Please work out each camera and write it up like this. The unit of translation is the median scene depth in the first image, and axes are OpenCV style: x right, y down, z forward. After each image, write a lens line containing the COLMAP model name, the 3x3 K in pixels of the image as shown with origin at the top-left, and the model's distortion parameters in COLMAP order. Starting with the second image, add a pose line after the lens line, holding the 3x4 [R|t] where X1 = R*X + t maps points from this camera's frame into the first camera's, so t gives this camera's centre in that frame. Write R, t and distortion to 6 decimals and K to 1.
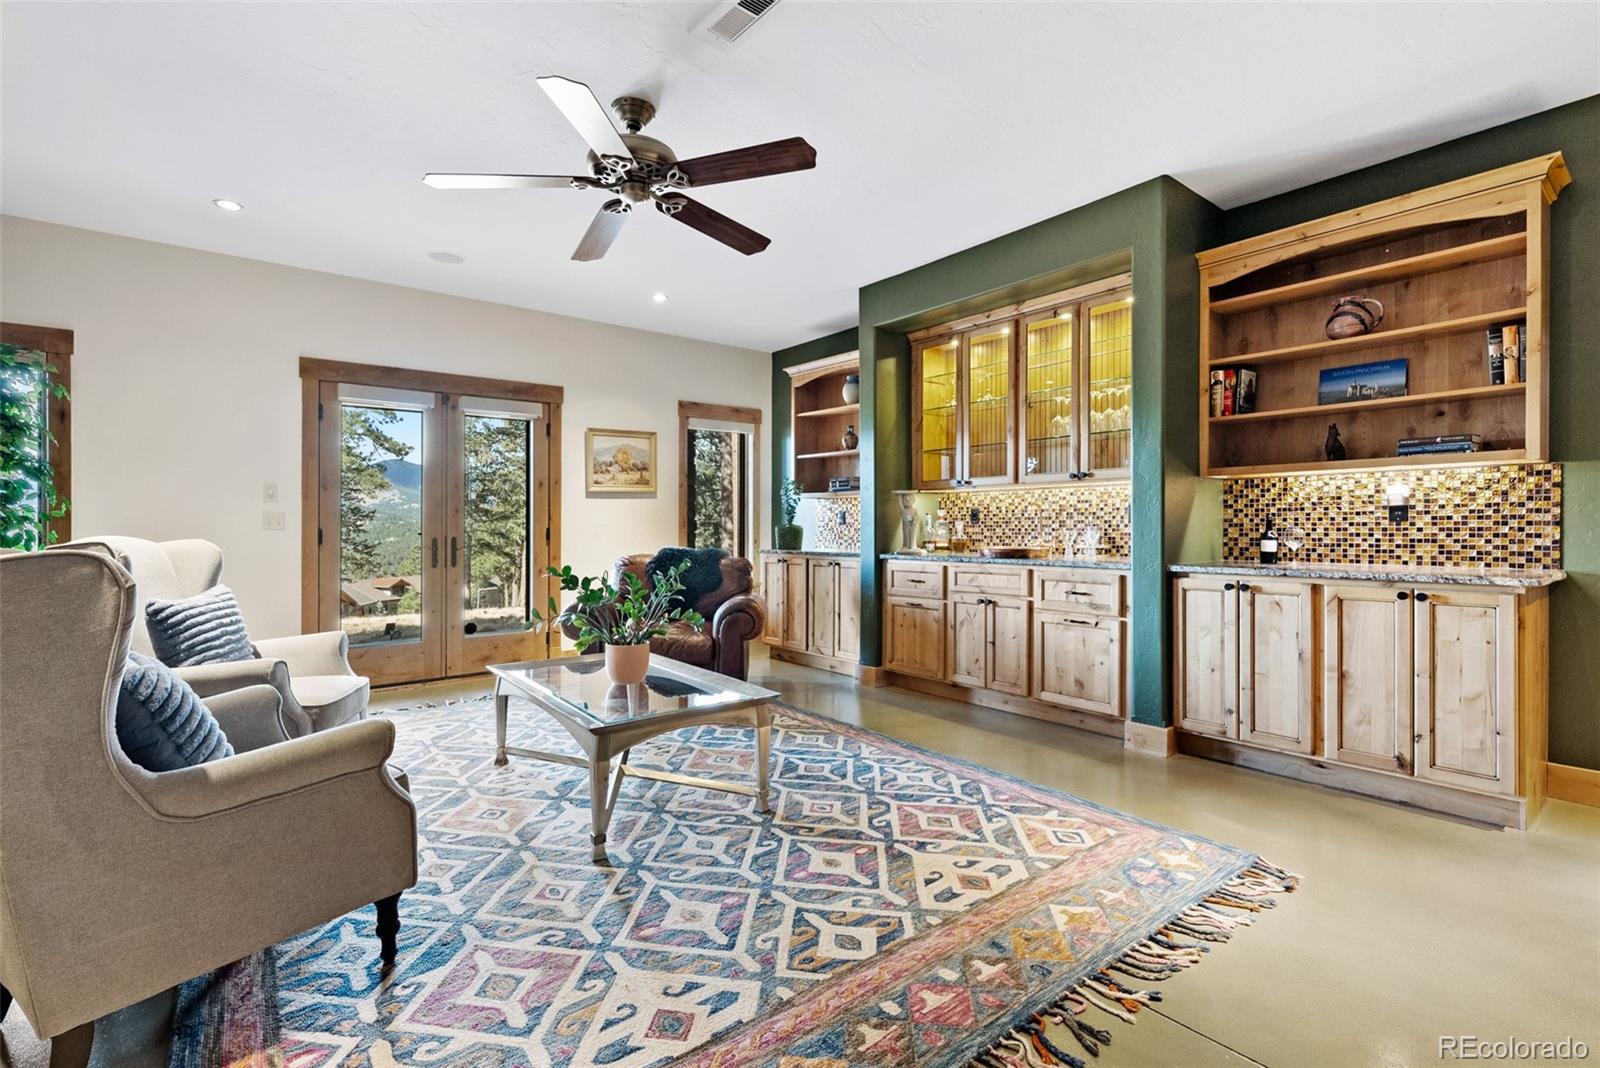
lens RADIAL K [[725.9, 0, 800.0], [0, 725.9, 532.2], [0, 0, 1]] dist [-0.008117, 0.001855]
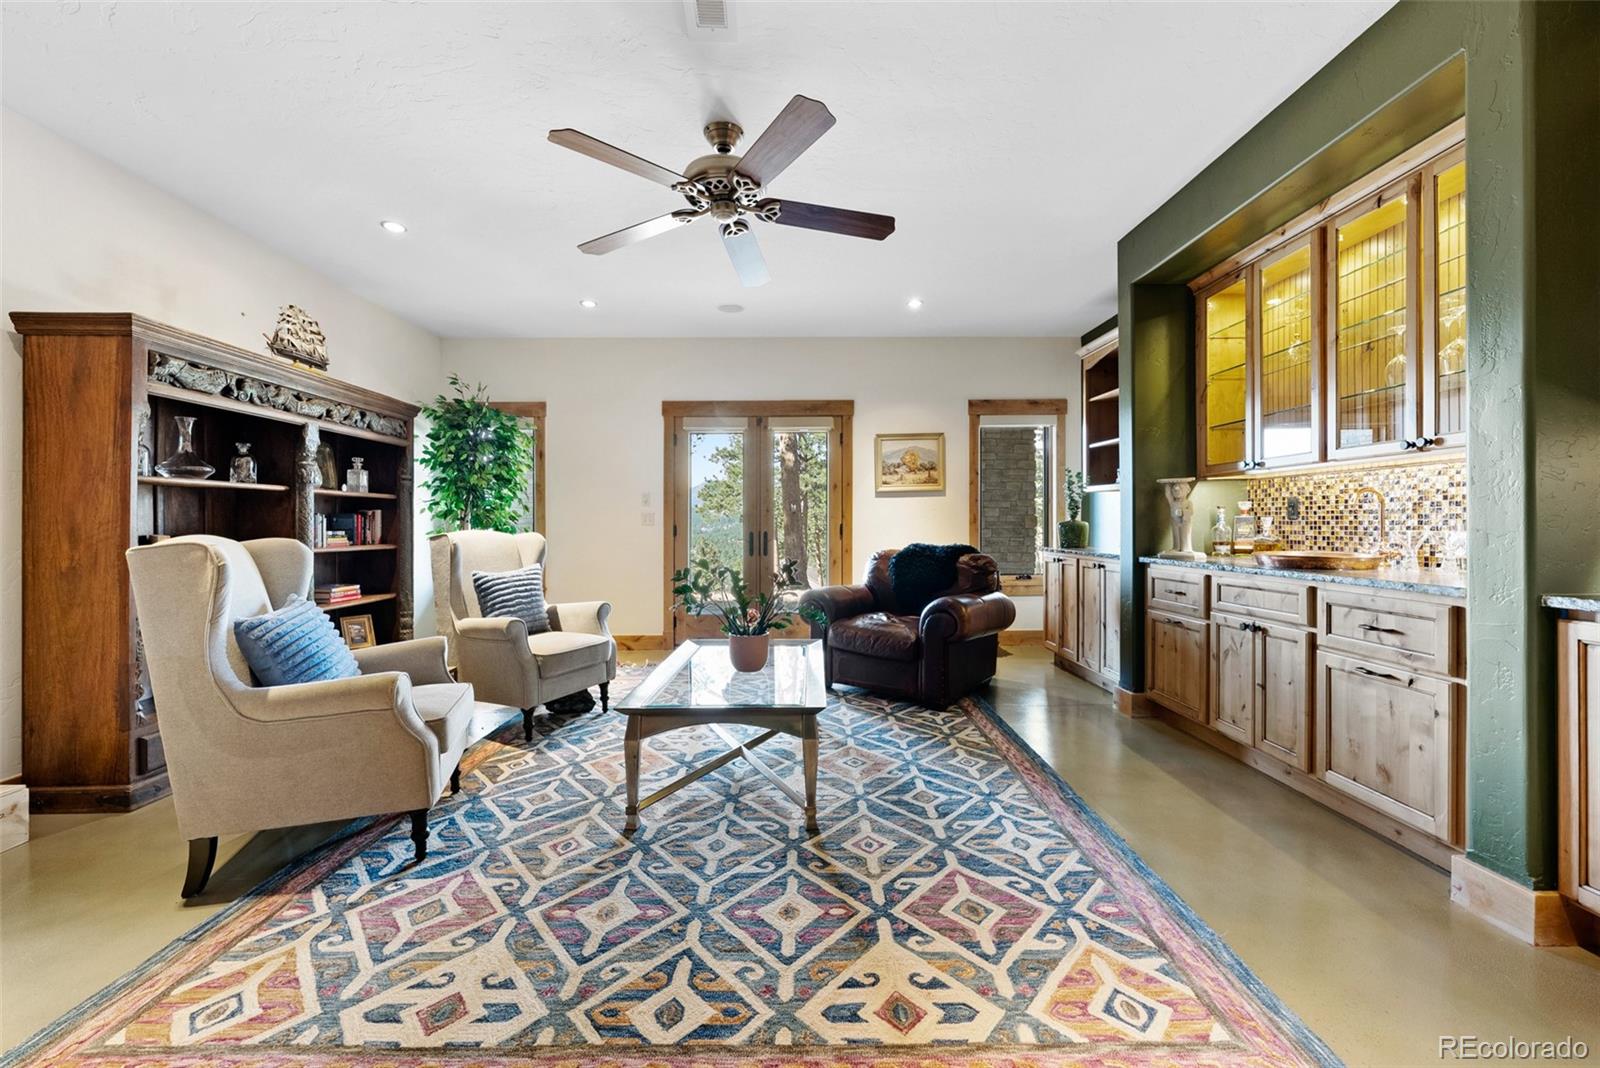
lens RADIAL K [[634.9, 0, 799.3], [0, 634.9, 521.4], [0, 0, 1]] dist [-0.002987, -0.000850]
pose [[0.789519, -0.001877, -0.613723, 0.324684], [-0.003624, 0.999964, -0.007719, -0.004000], [0.613715, 0.008319, 0.789484, 0.251467]]
